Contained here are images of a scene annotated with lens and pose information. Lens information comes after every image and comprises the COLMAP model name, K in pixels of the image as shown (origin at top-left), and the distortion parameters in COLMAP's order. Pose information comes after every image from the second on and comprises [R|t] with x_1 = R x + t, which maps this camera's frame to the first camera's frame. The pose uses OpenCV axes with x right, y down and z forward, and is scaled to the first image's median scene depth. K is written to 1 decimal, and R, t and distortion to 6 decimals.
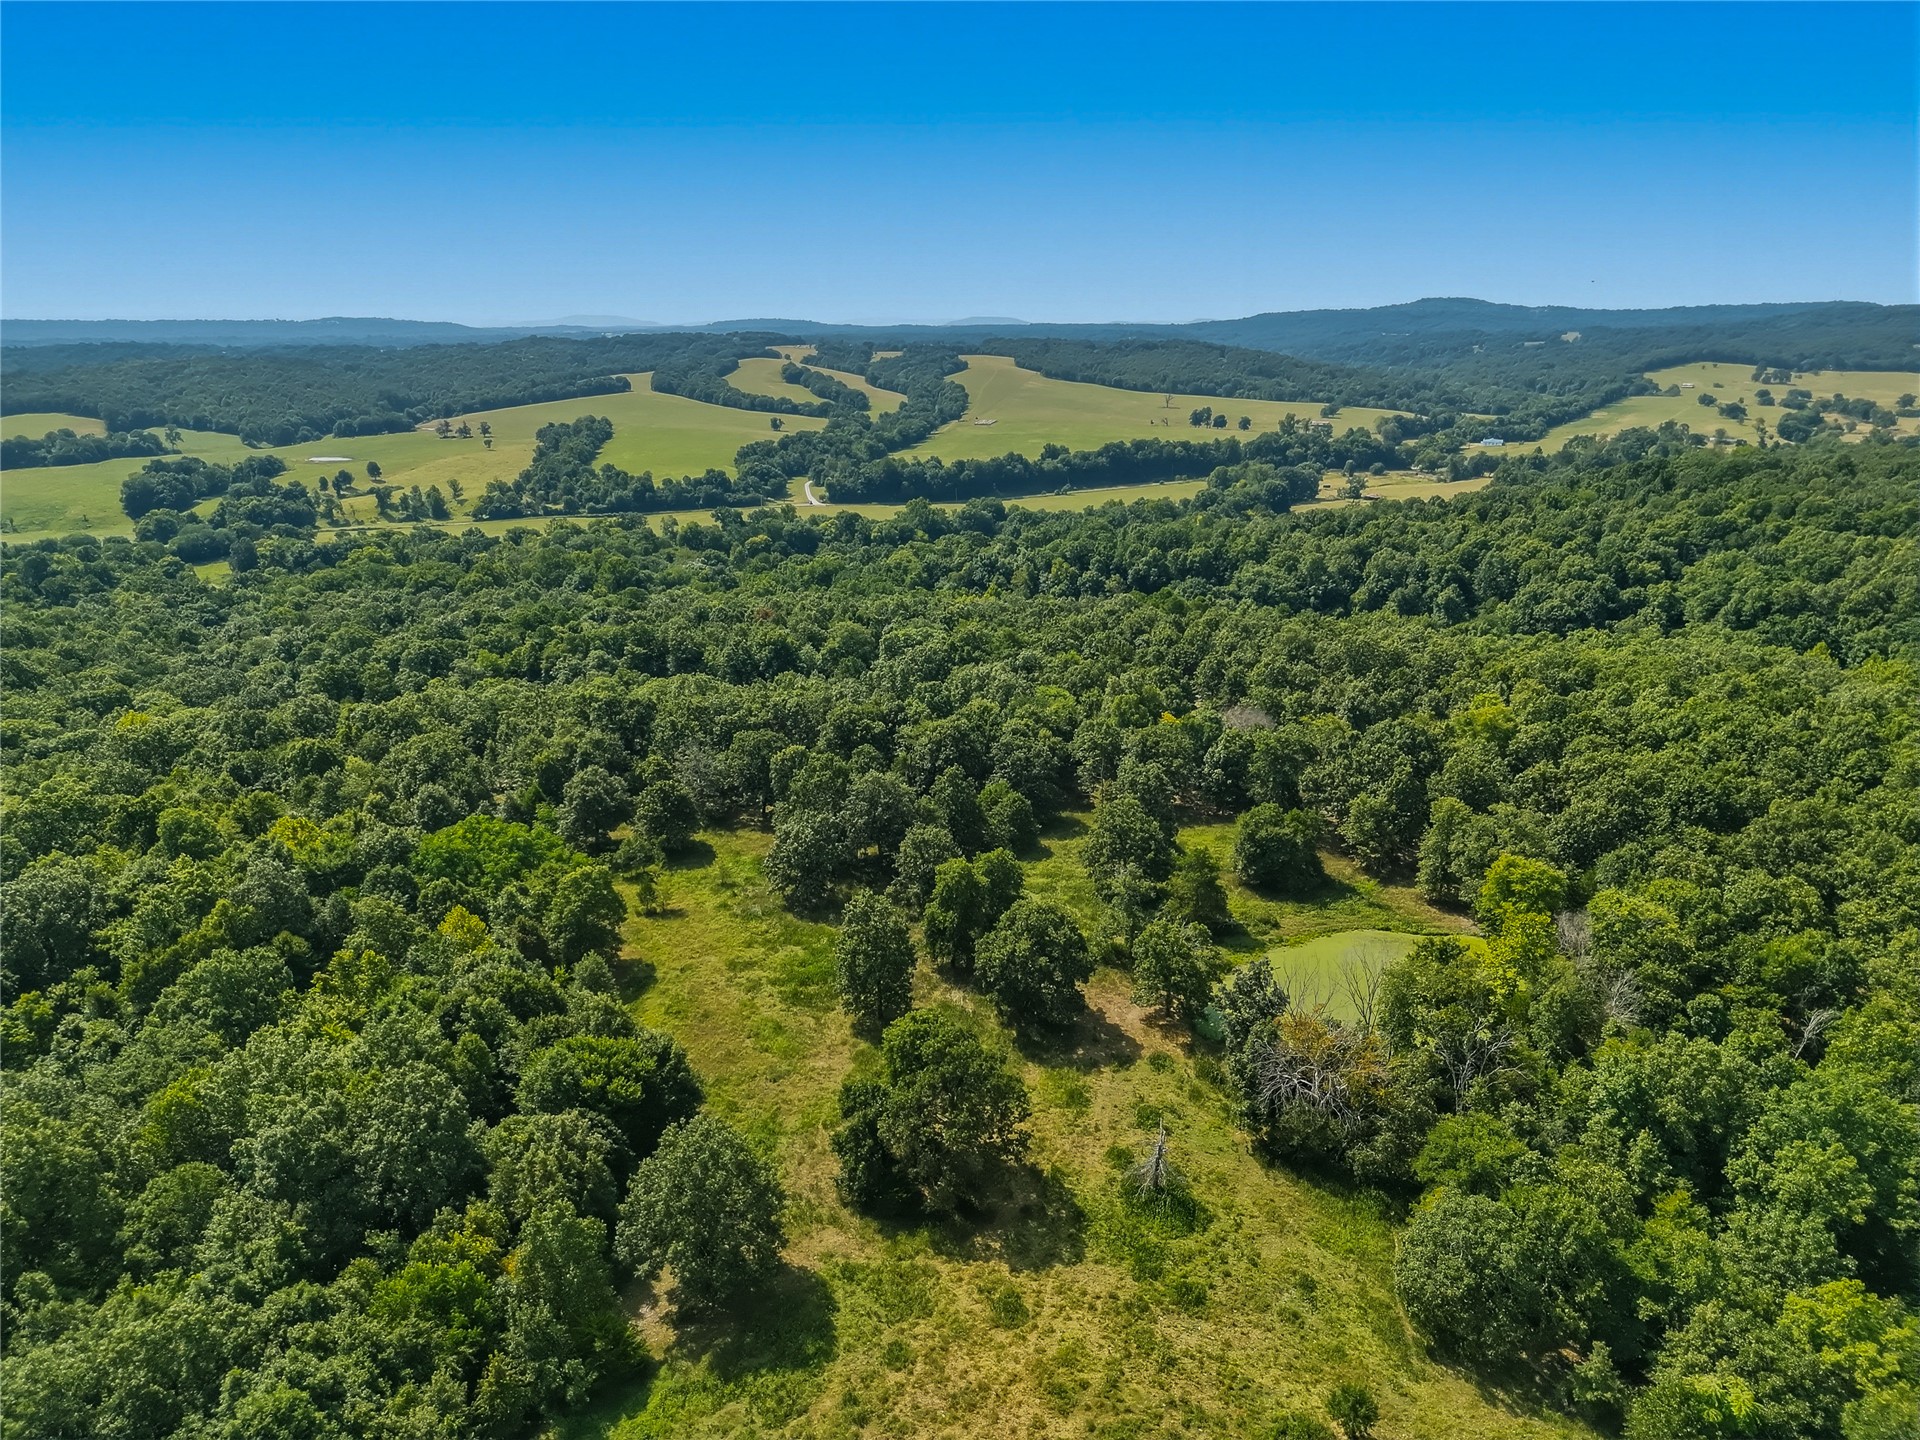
lens RADIAL K [[1359.5, 0, 961.6], [0, 1359.5, 723.6], [0, 0, 1]] dist [0.073657, -0.064453]
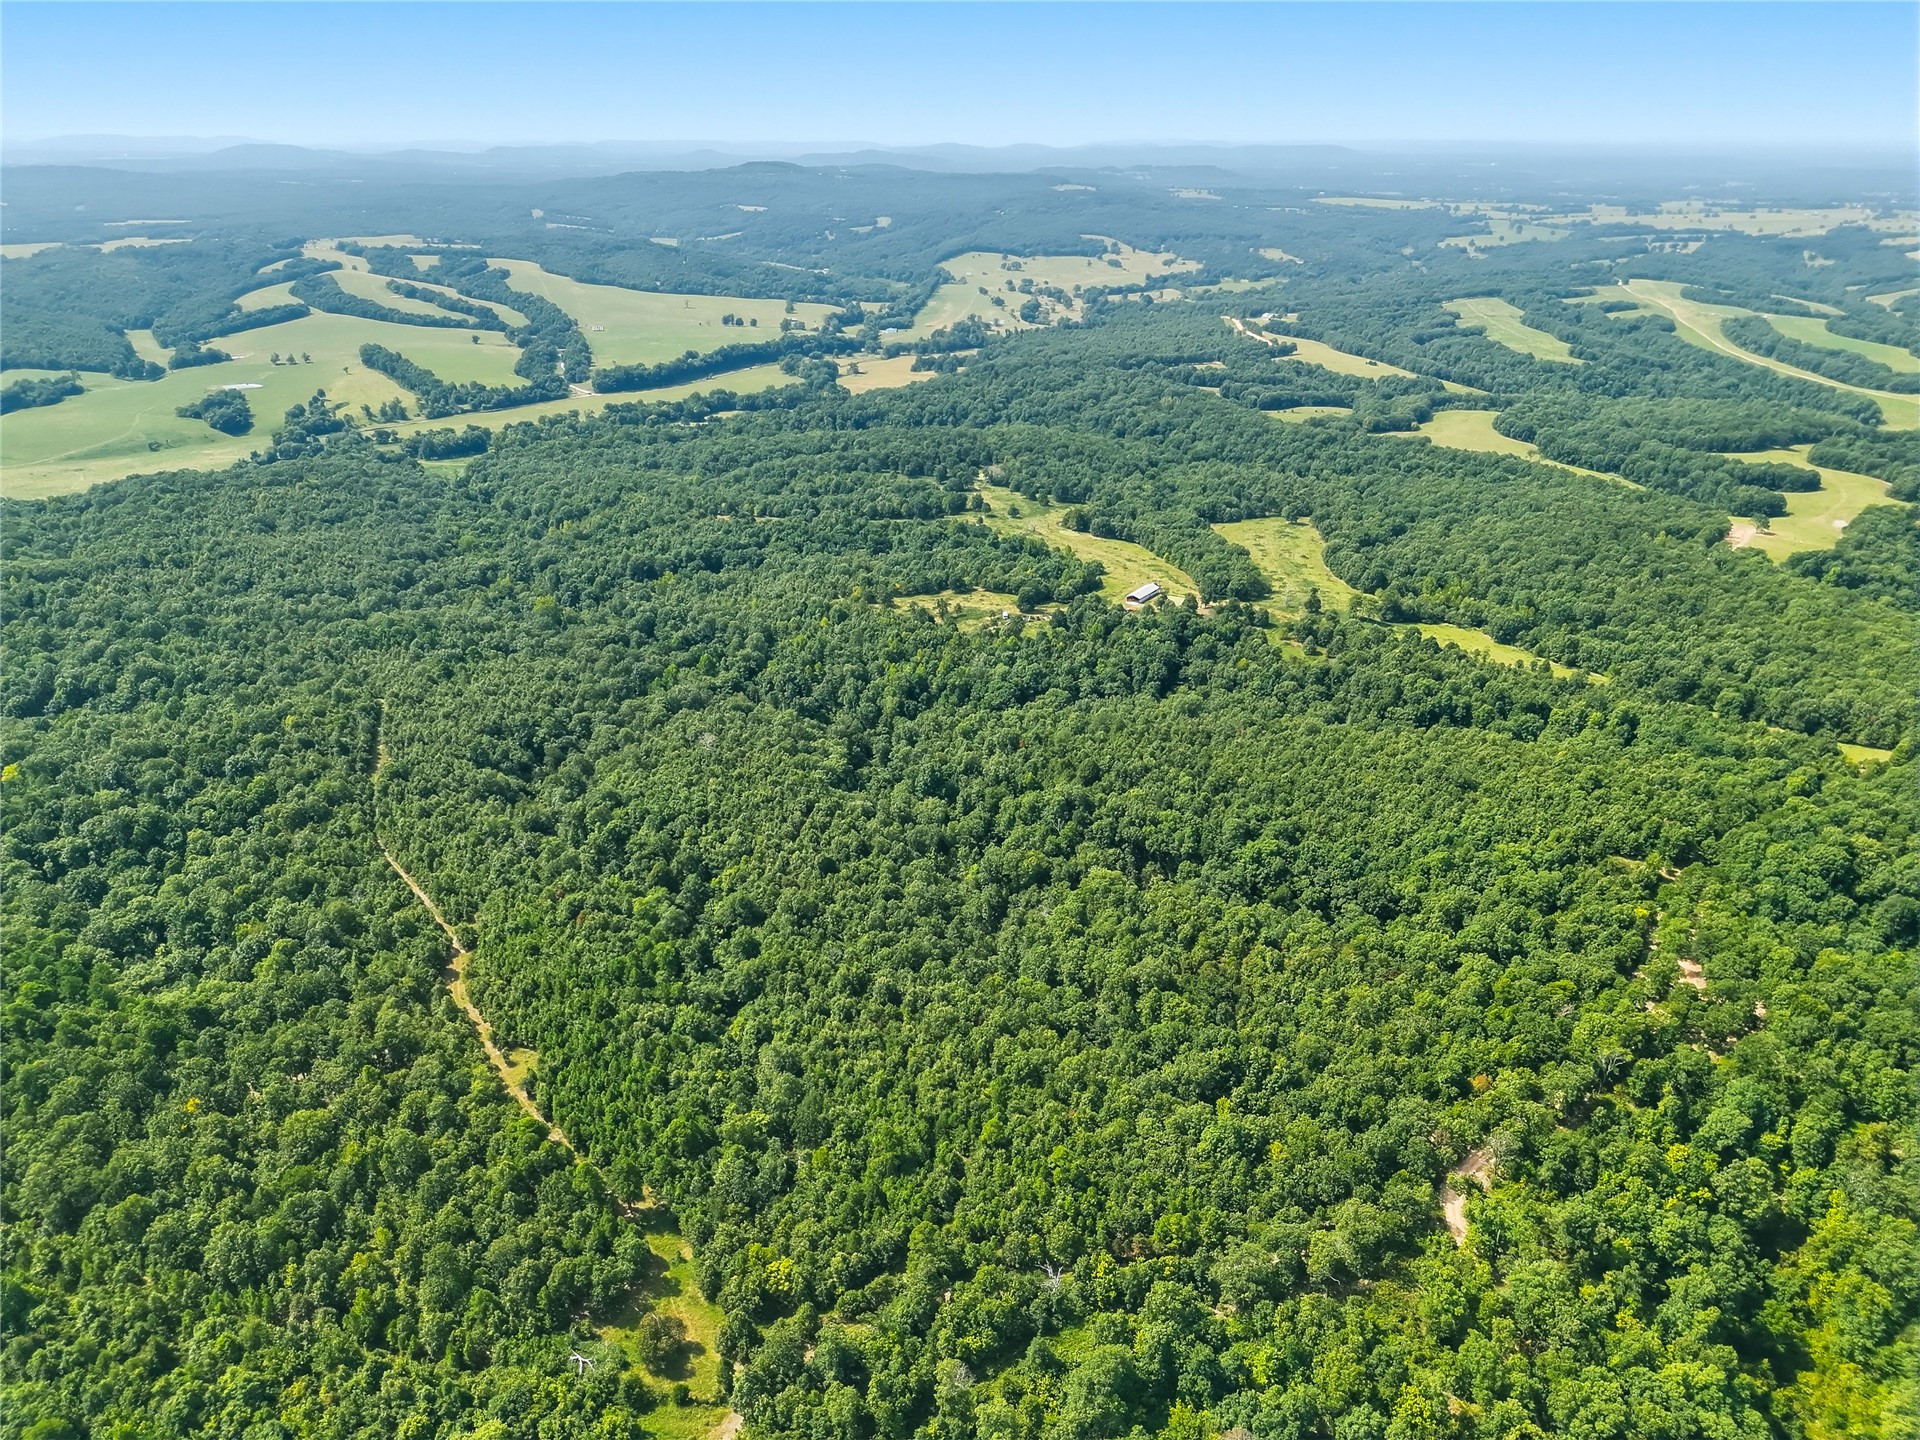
lens RADIAL K [[1359.5, 0, 964.4], [0, 1359.5, 718.2], [0, 0, 1]] dist [0.073657, -0.064453]
pose [[0.881270, -0.181676, 0.436299, -0.472810], [0.128896, 0.980559, 0.147952, 0.053159], [-0.454696, -0.074149, 0.887555, -0.797334]]
